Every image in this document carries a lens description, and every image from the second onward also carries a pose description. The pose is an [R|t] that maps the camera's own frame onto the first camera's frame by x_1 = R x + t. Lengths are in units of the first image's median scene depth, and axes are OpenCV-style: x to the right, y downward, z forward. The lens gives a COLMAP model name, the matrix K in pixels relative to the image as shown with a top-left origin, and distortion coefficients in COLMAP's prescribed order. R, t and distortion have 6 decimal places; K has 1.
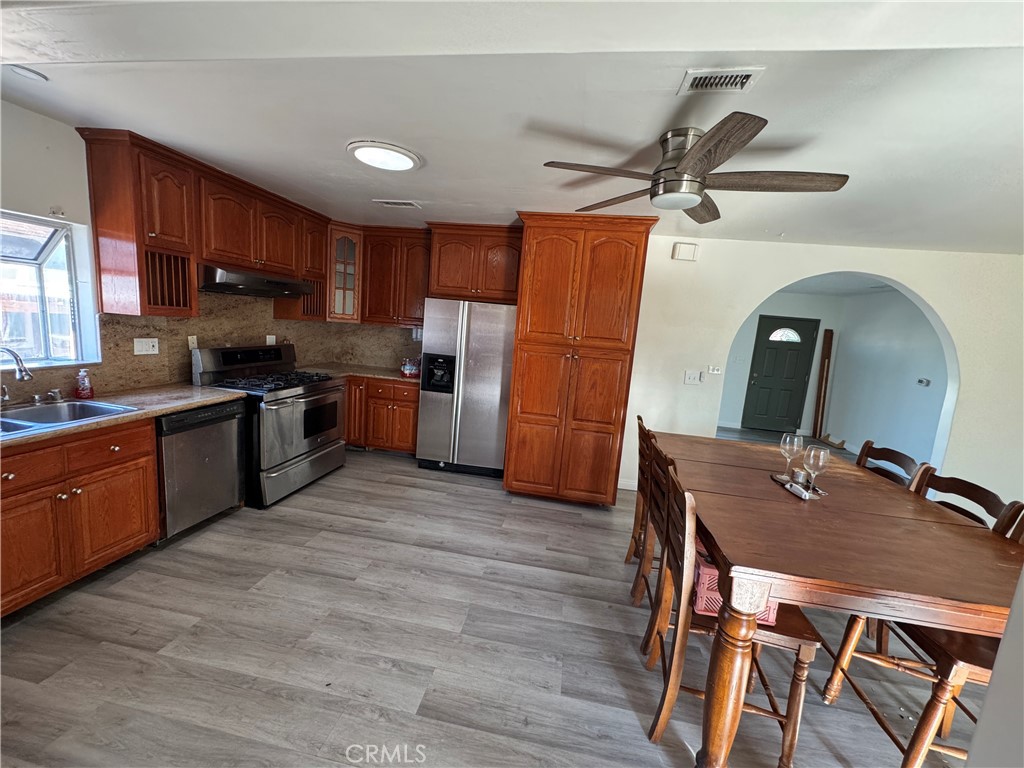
lens RADIAL K [[407.3, 0, 514.2], [0, 407.3, 382.8], [0, 0, 1]] dist [-0.000303, 0.000122]
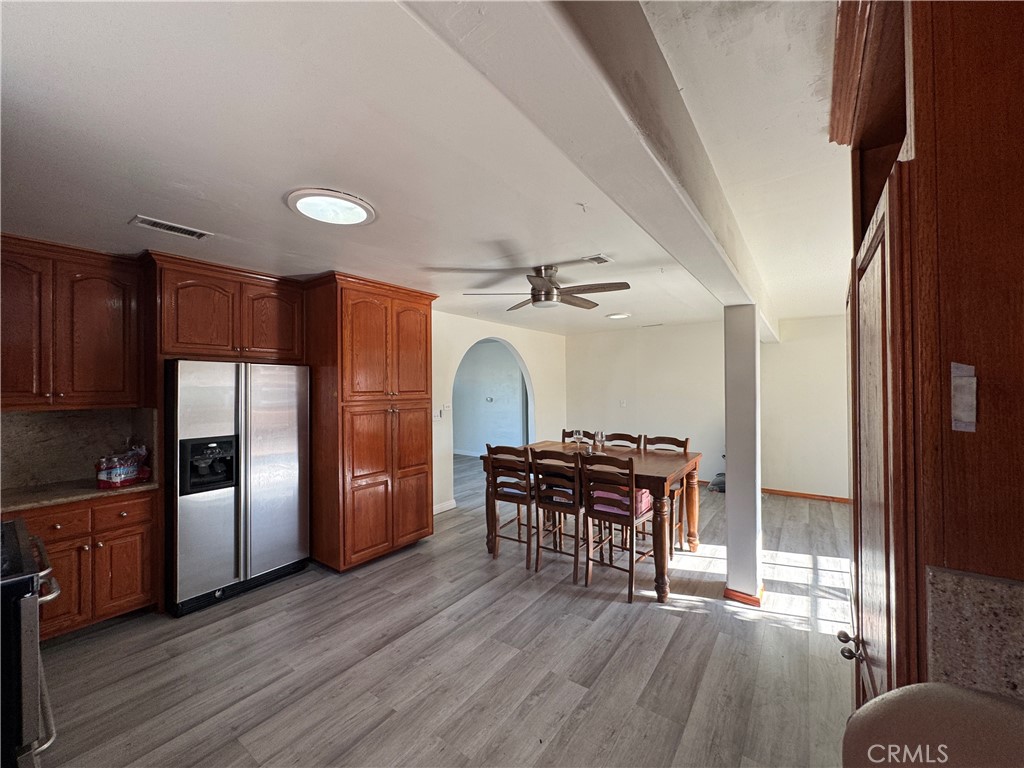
lens RADIAL K [[407.3, 0, 509.0], [0, 407.3, 382.4], [0, 0, 1]] dist [-0.000303, 0.000122]
pose [[0.451542, -0.078921, 0.888752, -0.719495], [0.173616, 0.984813, -0.000757, -0.090721], [-0.875195, 0.154644, 0.458387, 0.244976]]
